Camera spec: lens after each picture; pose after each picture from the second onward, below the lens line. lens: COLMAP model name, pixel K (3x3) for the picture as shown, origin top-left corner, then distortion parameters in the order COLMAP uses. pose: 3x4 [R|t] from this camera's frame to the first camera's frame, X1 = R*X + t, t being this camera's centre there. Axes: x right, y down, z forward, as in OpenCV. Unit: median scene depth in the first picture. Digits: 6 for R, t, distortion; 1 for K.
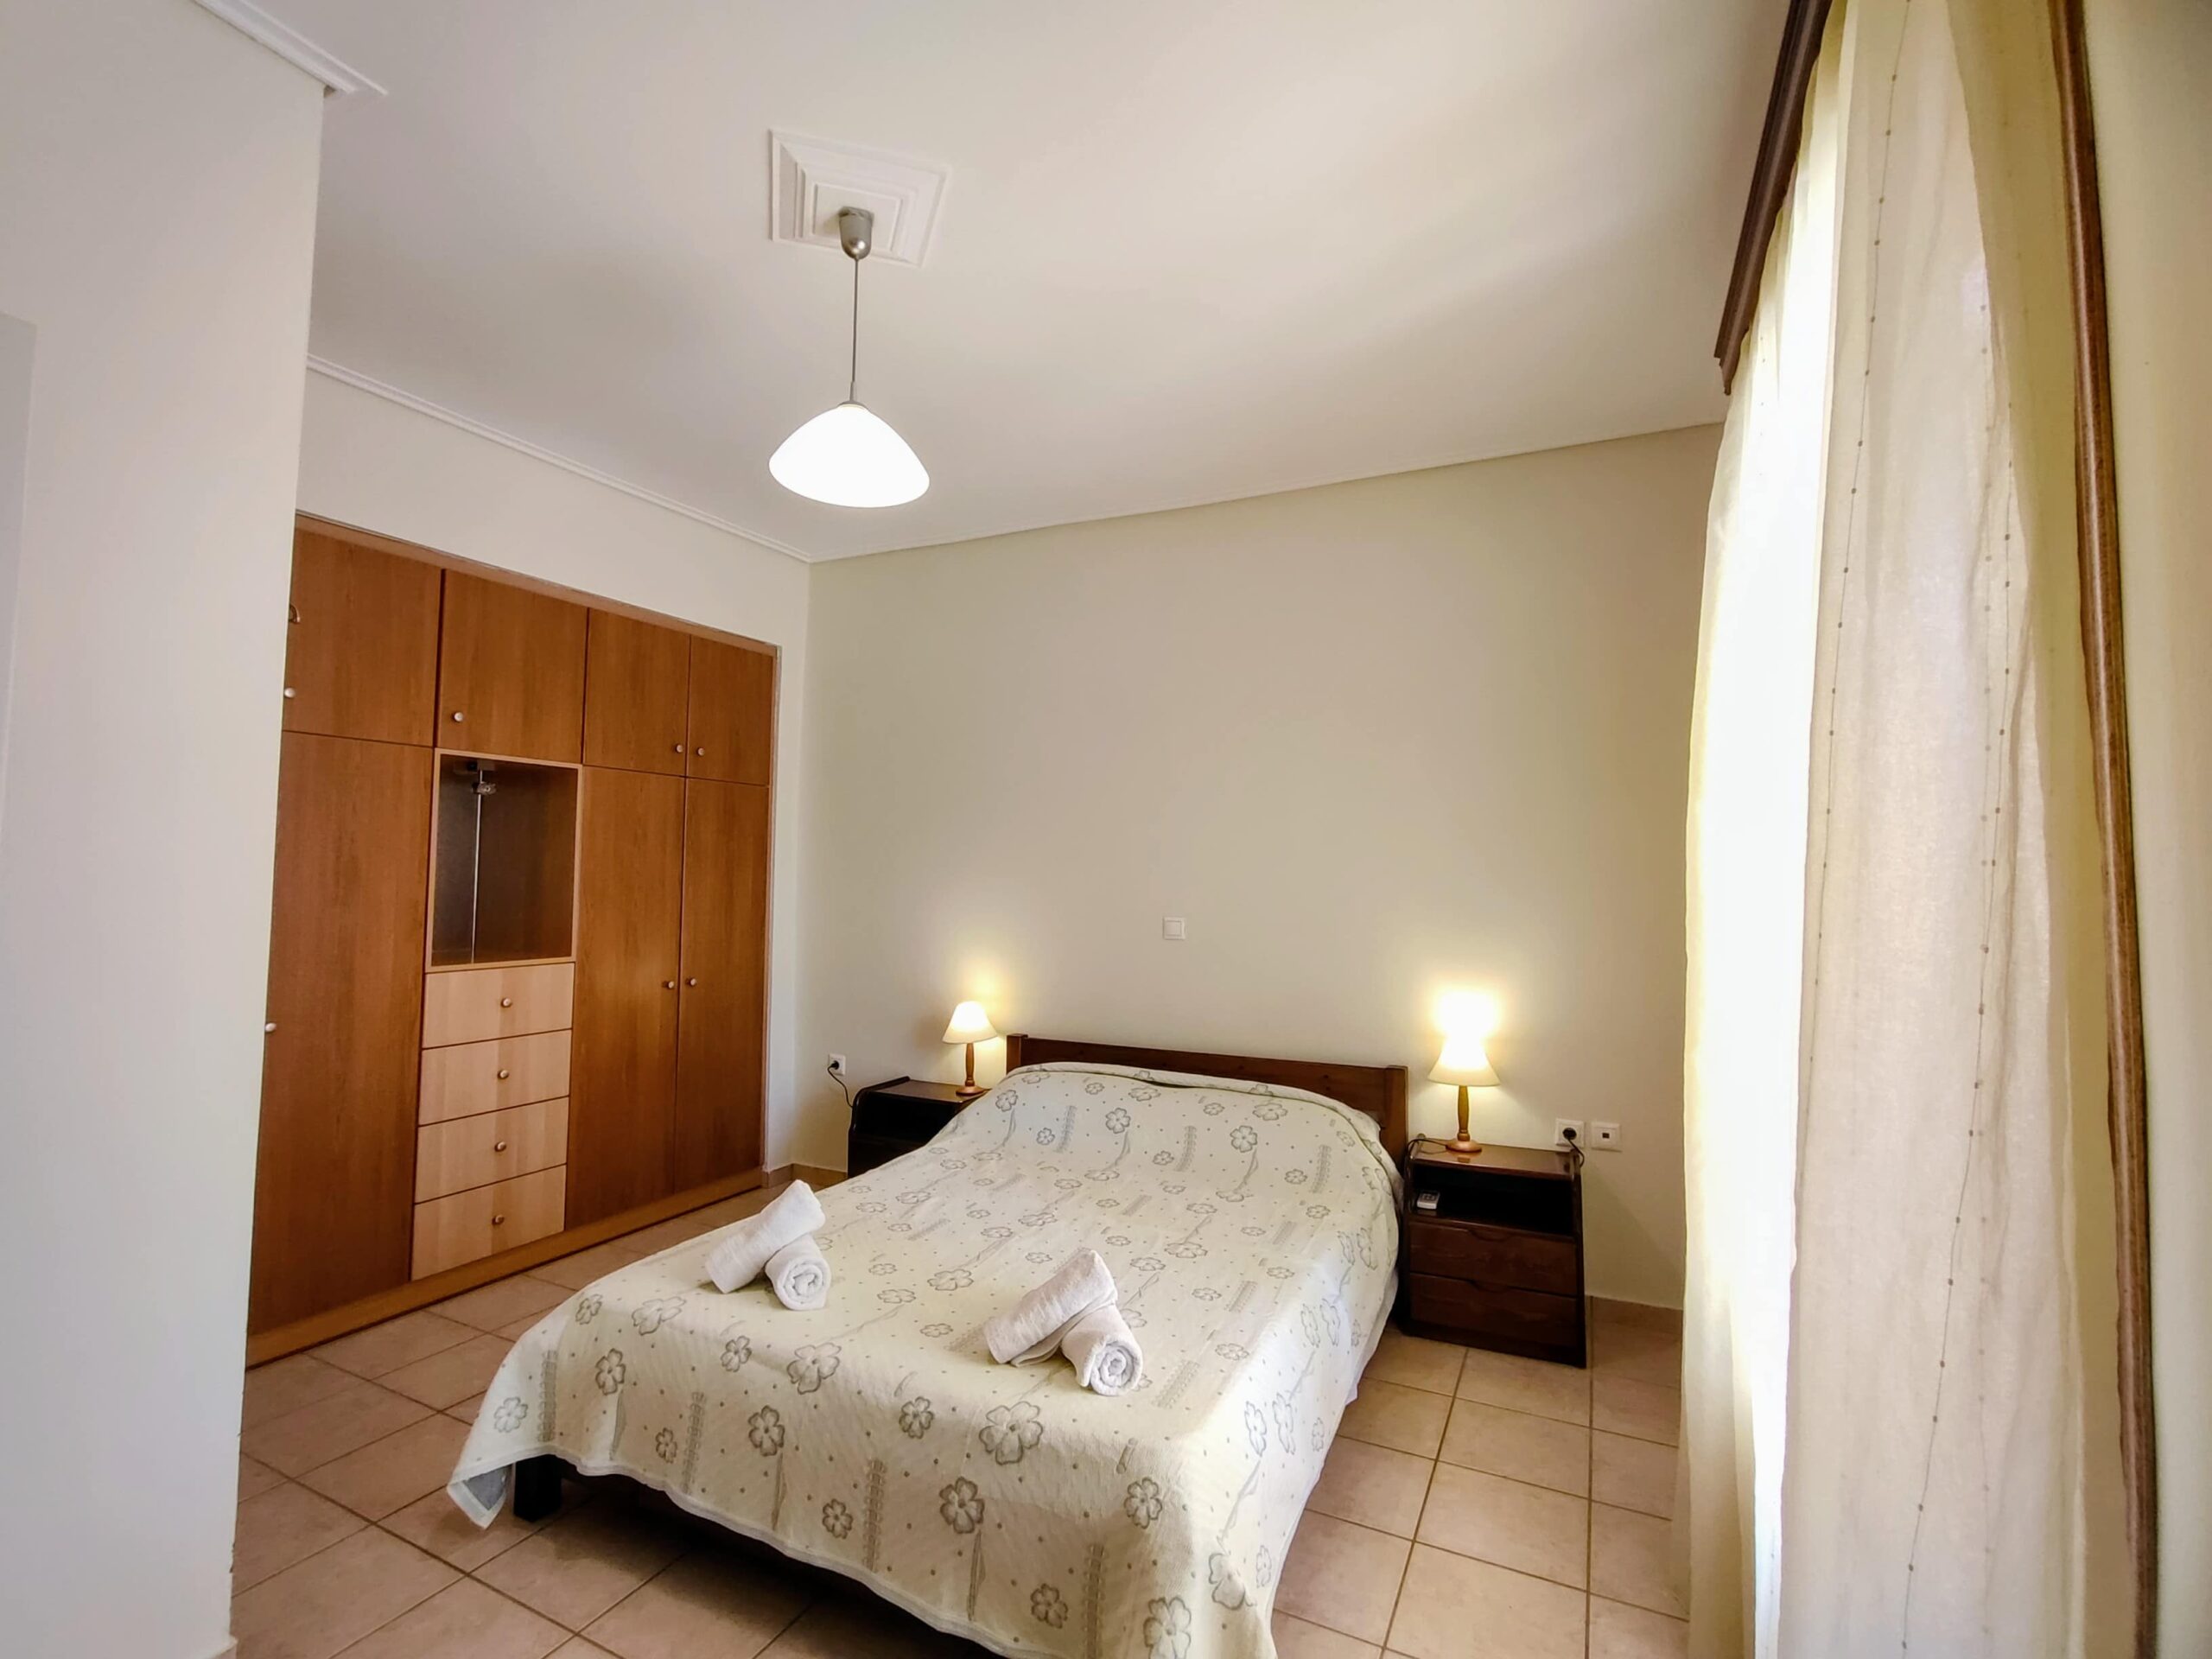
lens RADIAL K [[1001.3, 0, 1088.1], [0, 1001.3, 816.9], [0, 0, 1]] dist [-0.024079, 0.011475]
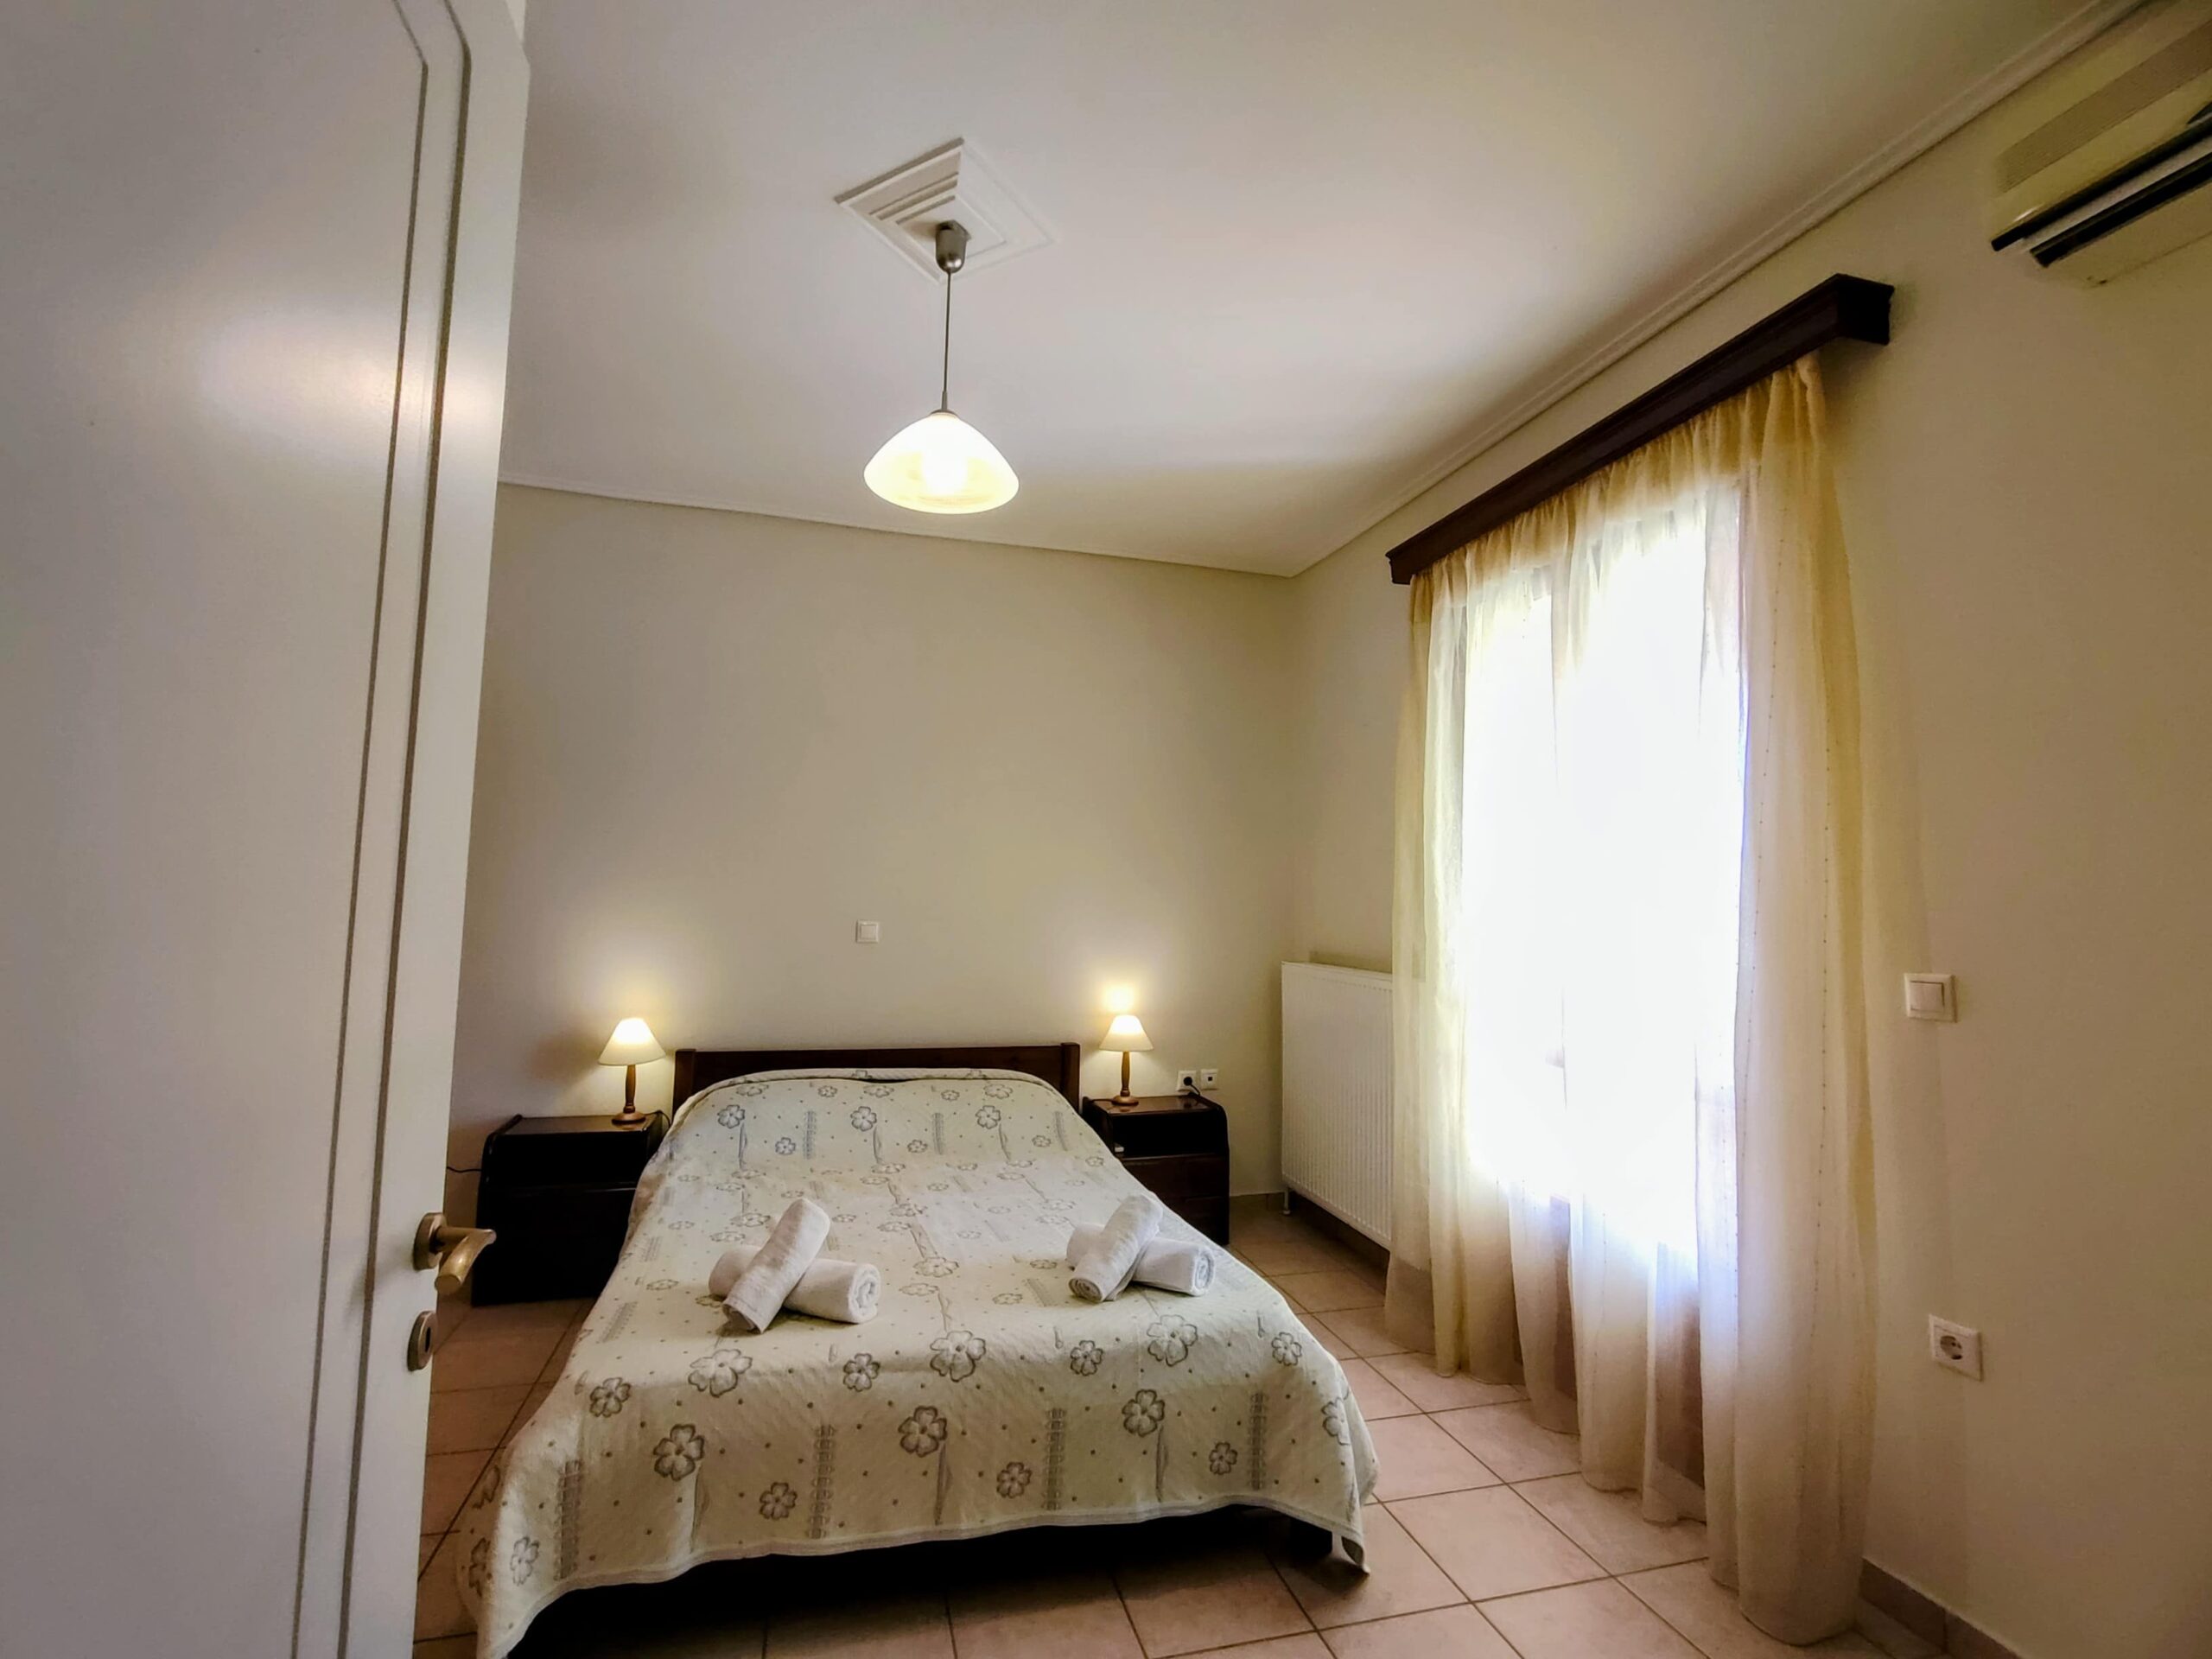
lens RADIAL K [[1001.3, 0, 1088.1], [0, 1001.3, 816.9], [0, 0, 1]] dist [-0.024079, 0.011475]
pose [[0.740382, 0.066691, 0.668870, -0.837982], [-0.059361, 0.997665, -0.033767, 0.025634], [-0.669561, -0.014704, 0.742612, 0.145774]]
